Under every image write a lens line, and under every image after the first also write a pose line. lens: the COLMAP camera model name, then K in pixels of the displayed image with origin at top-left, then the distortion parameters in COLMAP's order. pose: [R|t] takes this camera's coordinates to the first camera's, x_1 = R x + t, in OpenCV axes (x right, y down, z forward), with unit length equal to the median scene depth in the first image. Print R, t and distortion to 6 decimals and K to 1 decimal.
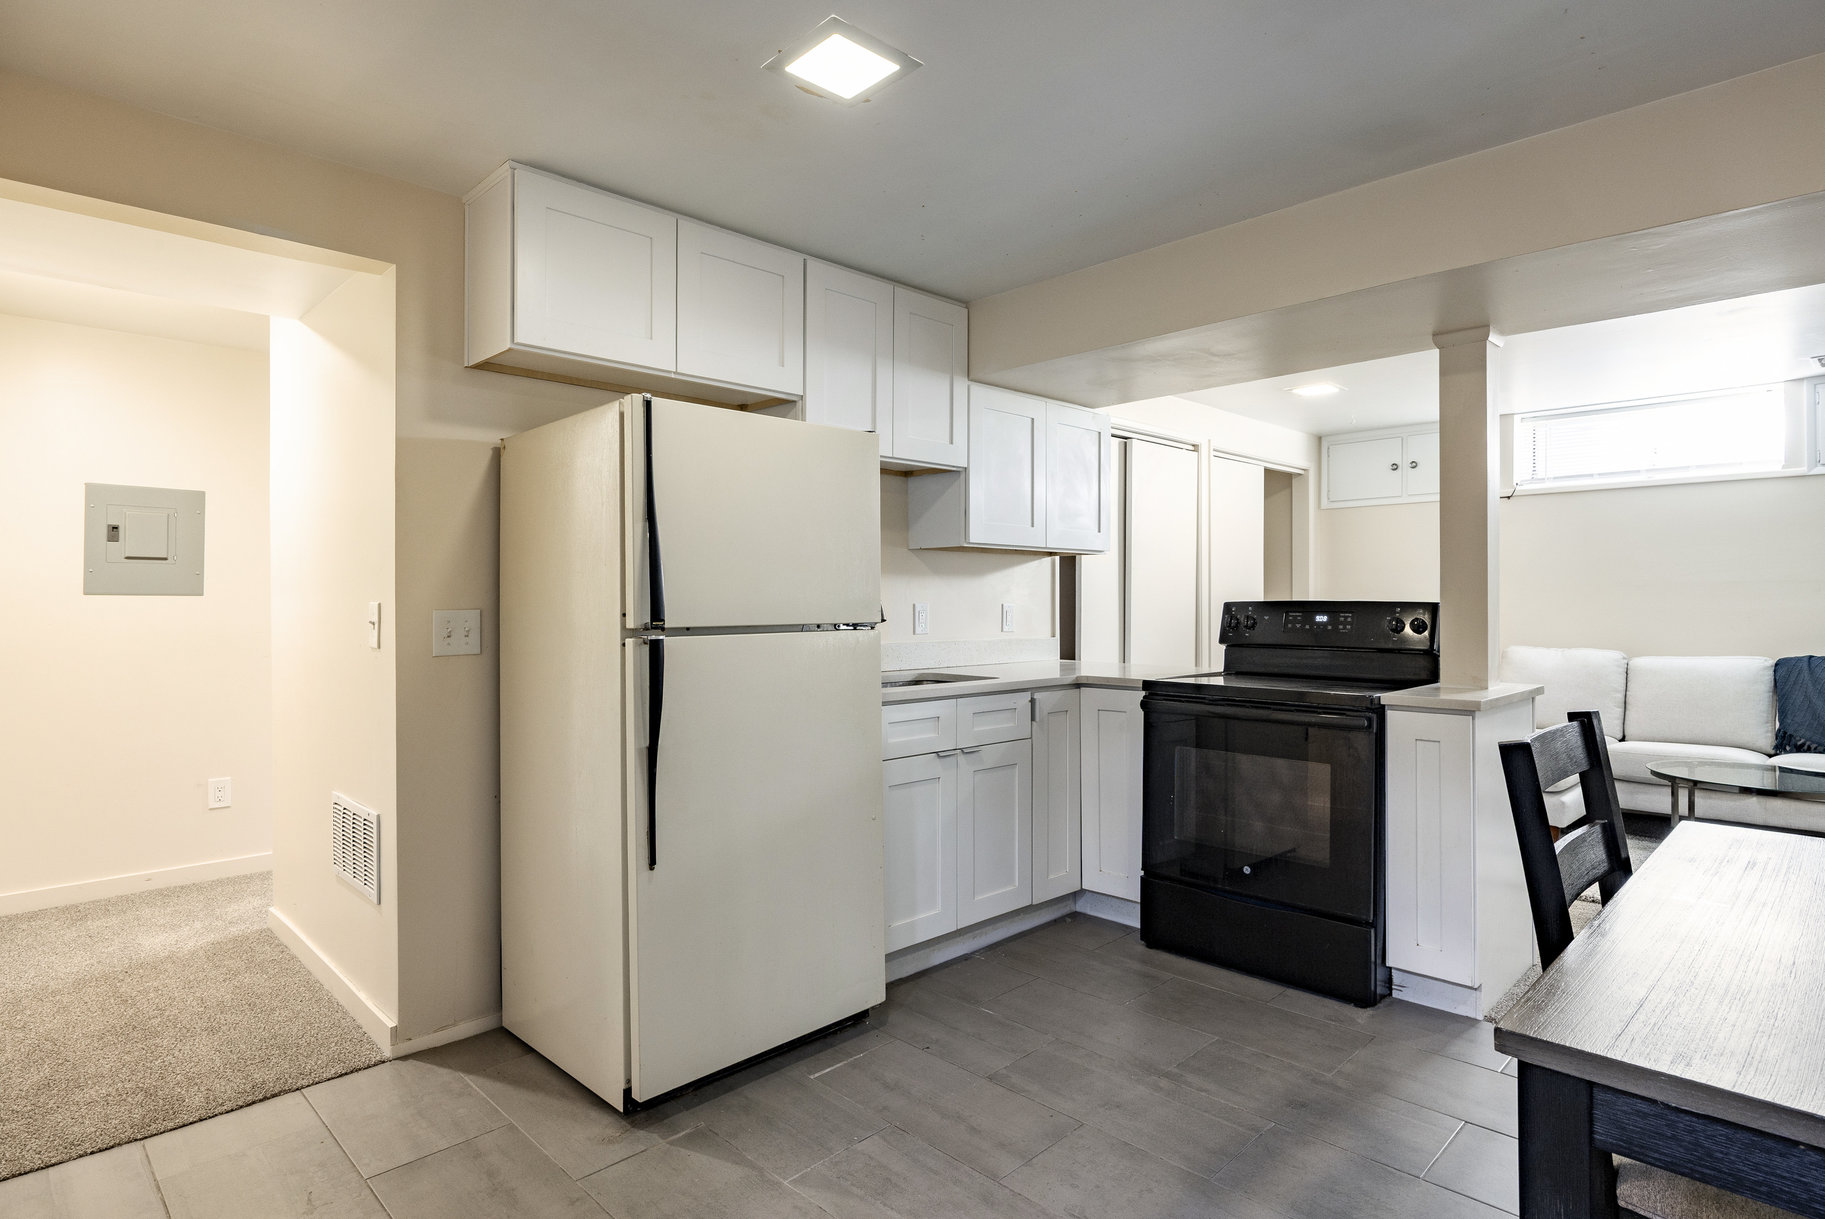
lens RADIAL K [[978.1, 0, 902.7], [0, 978.1, 596.5], [0, 0, 1]] dist [0.011441, -0.000807]
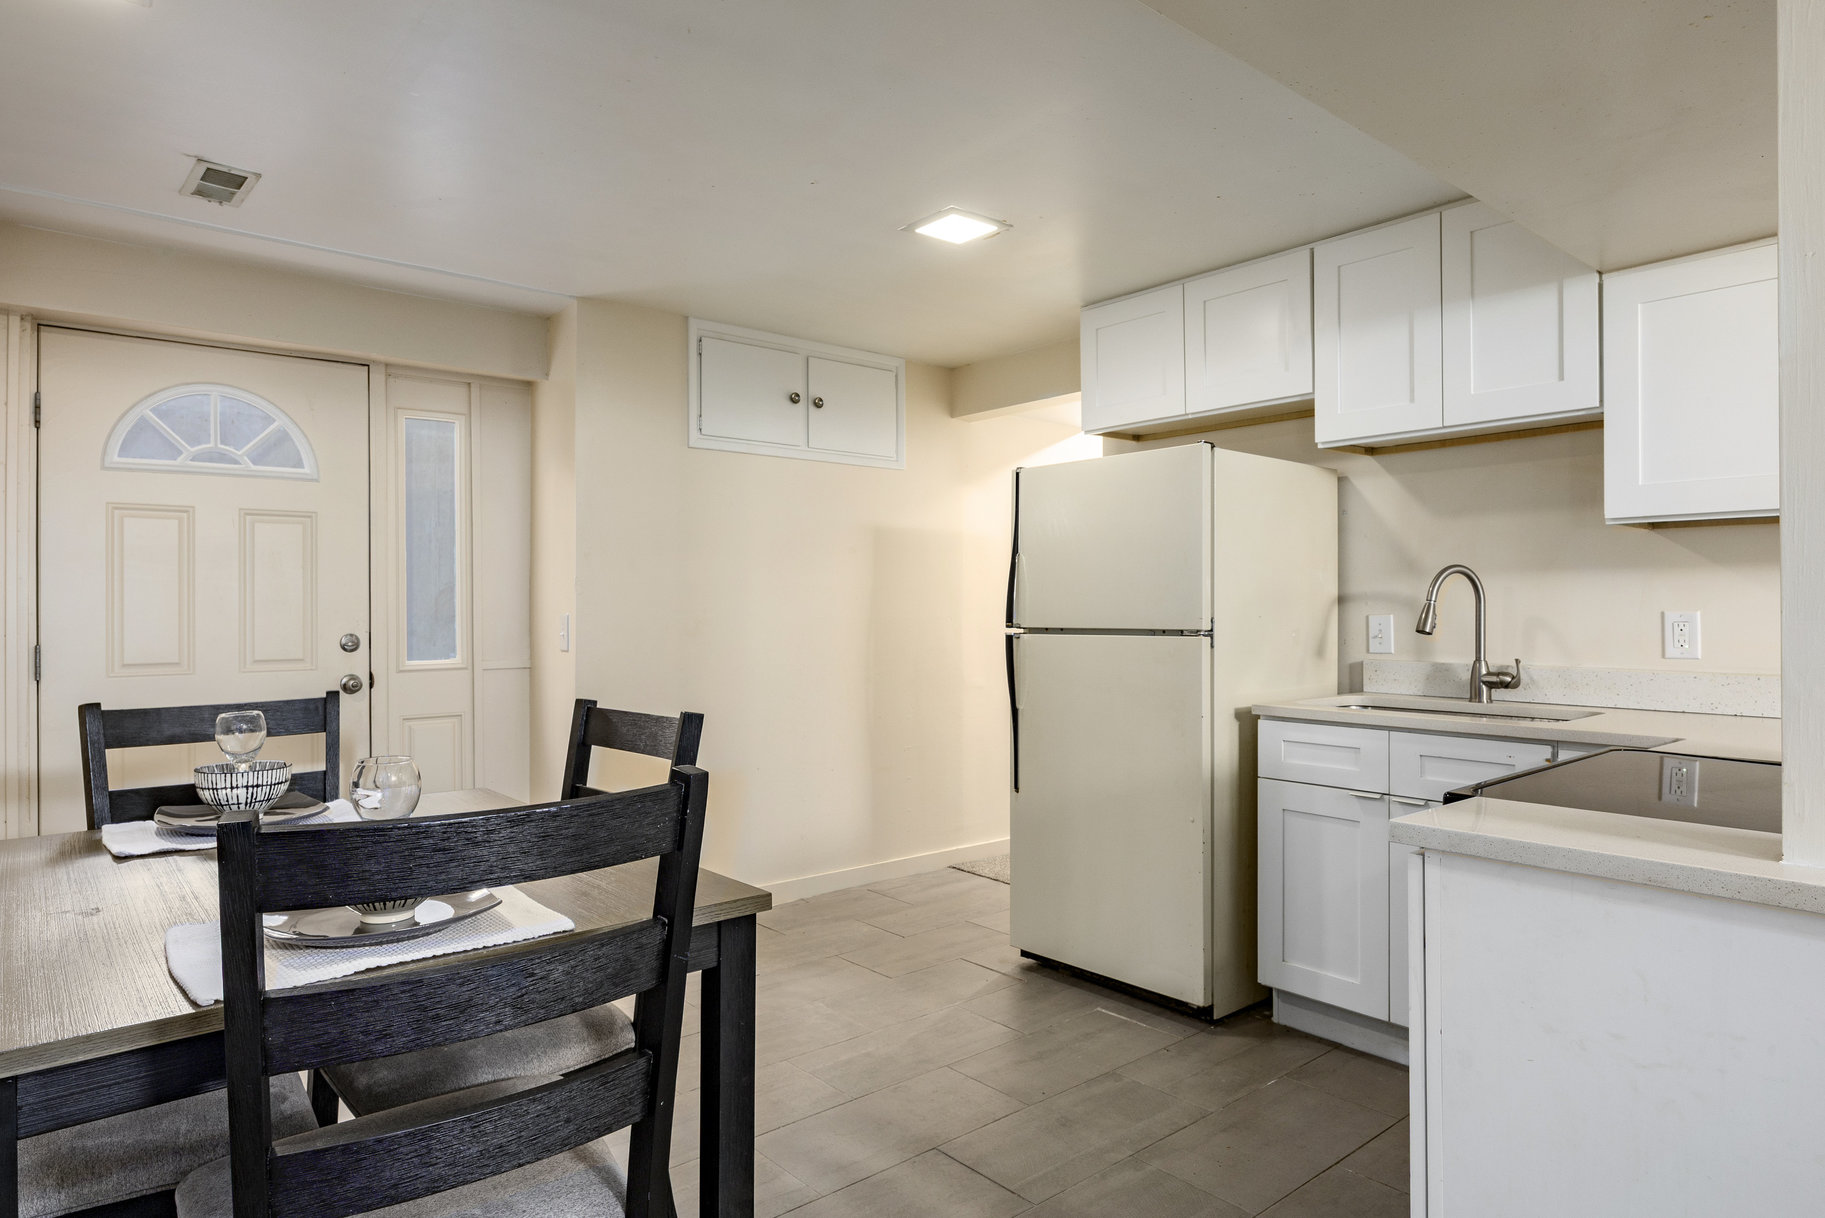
lens RADIAL K [[1046.1, 0, 915.7], [0, 1046.1, 603.6], [0, 0, 1]] dist [-0.001853, -0.000265]
pose [[-0.074903, -0.009297, -0.997147, 1.064372], [0.005246, 0.999939, -0.009717, 0.008811], [0.997177, -0.005959, -0.074850, 0.782681]]
